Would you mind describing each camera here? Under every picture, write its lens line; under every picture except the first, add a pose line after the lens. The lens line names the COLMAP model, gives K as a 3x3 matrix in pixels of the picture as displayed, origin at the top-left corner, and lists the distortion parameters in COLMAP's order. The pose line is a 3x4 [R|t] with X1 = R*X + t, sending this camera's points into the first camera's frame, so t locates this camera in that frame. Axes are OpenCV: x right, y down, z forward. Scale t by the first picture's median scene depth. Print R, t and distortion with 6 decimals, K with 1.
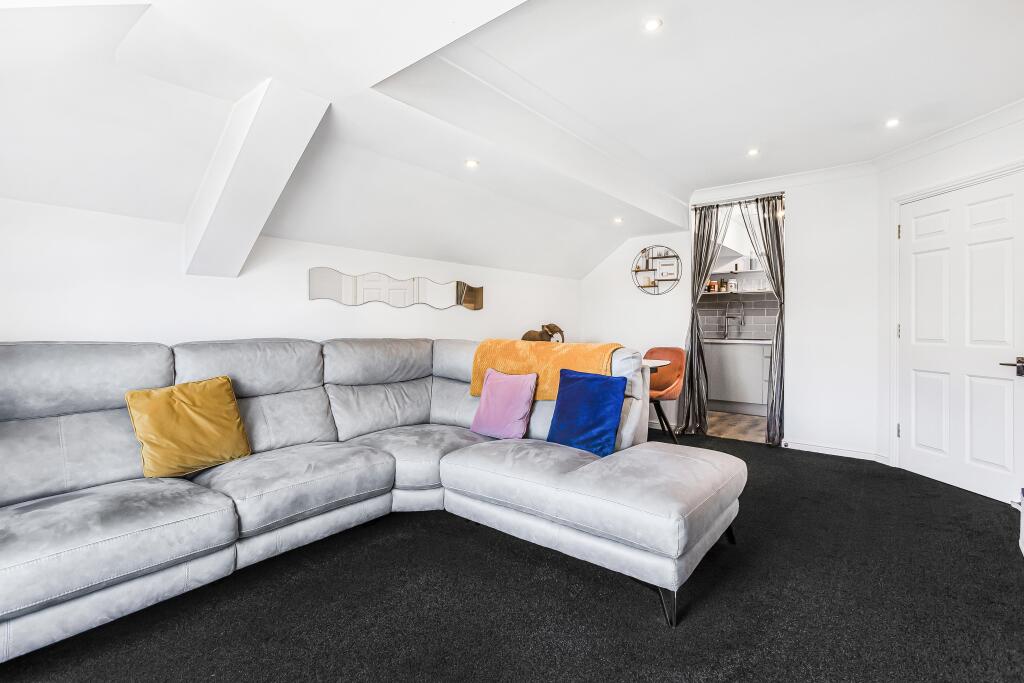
lens RADIAL K [[472.3, 0, 512.7], [0, 472.3, 325.4], [0, 0, 1]] dist [-0.005103, 0.001457]
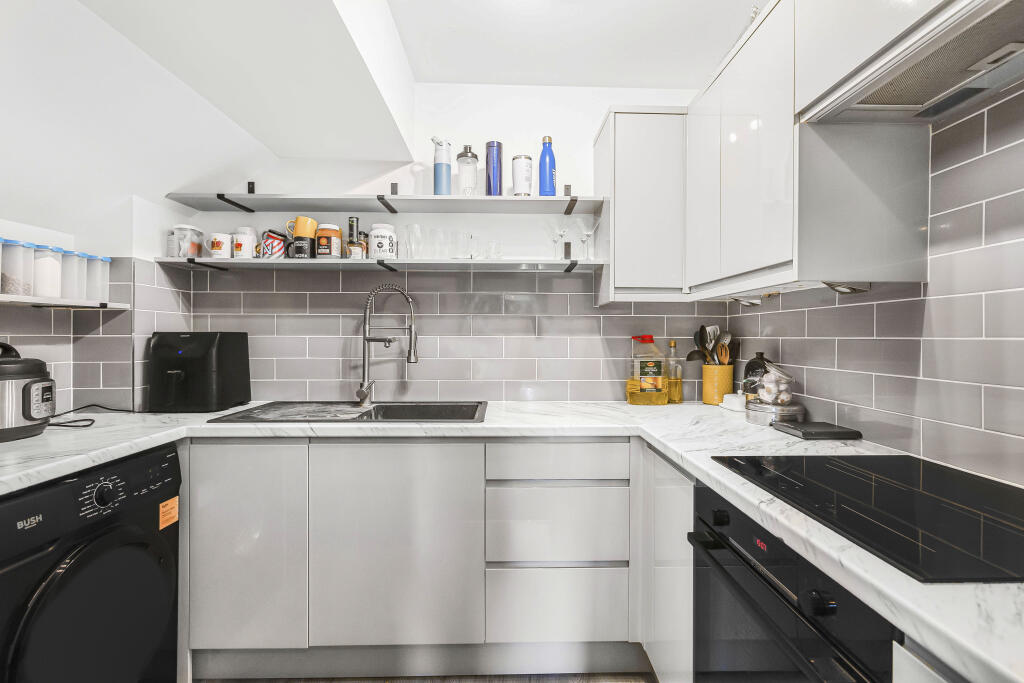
lens RADIAL K [[472.3, 0, 515.0], [0, 472.3, 335.6], [0, 0, 1]] dist [-0.005103, 0.001457]
pose [[0.760727, -0.000755, 0.649072, 0.421680], [0.000643, 1.000000, 0.000410, -0.025476], [-0.649072, 0.000105, 0.760727, 0.903836]]
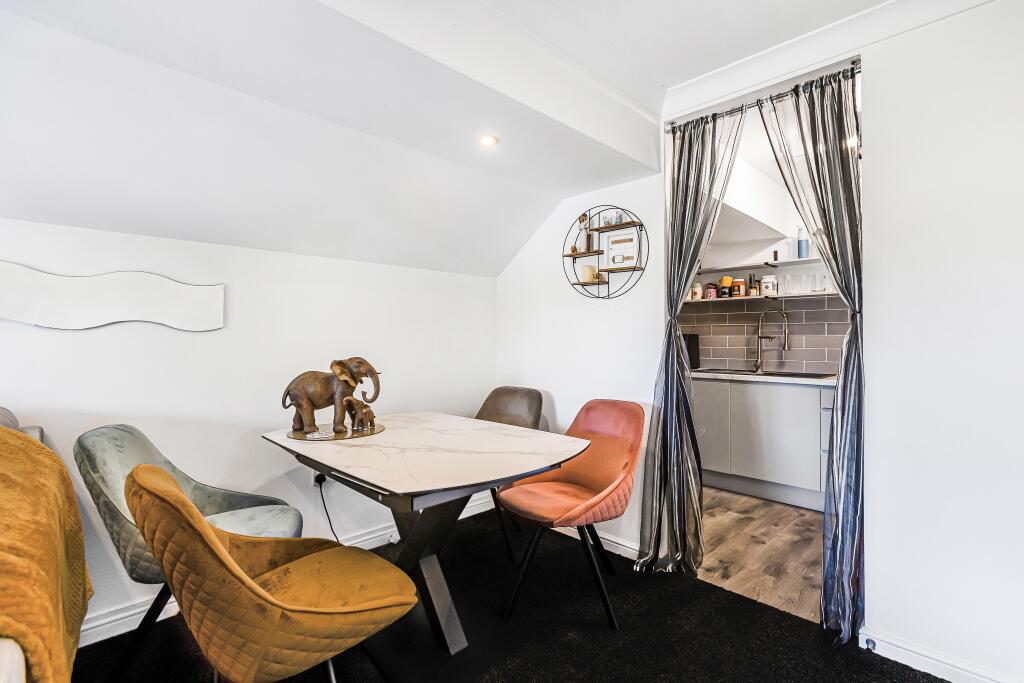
lens RADIAL K [[472.3, 0, 515.3], [0, 472.3, 333.9], [0, 0, 1]] dist [-0.005103, 0.001457]
pose [[0.994561, -0.002664, -0.104120, 0.263071], [0.001399, 0.999924, -0.012222, -0.018730], [0.104145, 0.012010, 0.994490, 0.464399]]
